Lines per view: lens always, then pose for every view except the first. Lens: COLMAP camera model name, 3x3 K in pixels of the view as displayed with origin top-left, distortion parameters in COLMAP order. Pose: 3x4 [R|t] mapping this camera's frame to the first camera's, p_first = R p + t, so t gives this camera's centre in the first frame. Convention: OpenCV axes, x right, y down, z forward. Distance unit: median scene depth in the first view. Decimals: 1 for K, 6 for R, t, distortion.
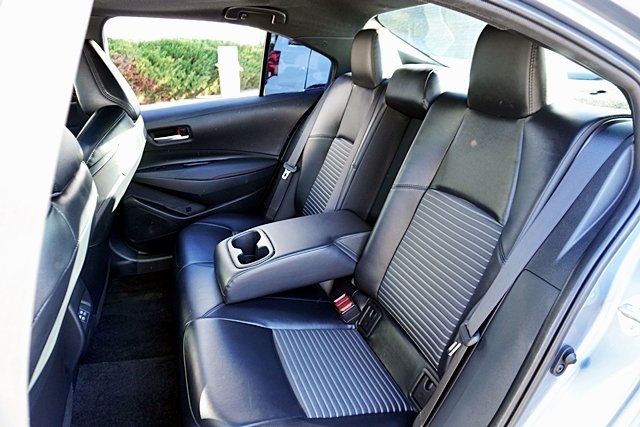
lens RADIAL K [[430.6, 0, 320.0], [0, 430.6, 213.5], [0, 0, 1]] dist [-0.051290, 0.042877]
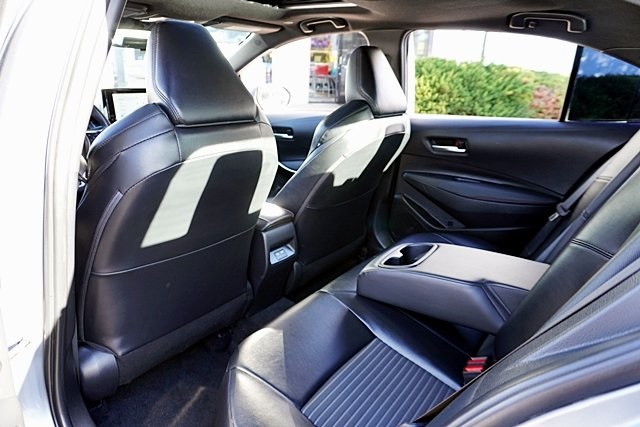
lens RADIAL K [[430.6, 0, 320.0], [0, 430.6, 213.5], [0, 0, 1]] dist [-0.051290, 0.042877]
pose [[0.579652, 0.277687, -0.766089, 0.299807], [-0.337445, 0.937544, 0.084511, -0.015359], [0.741710, 0.209526, 0.637154, 0.161439]]
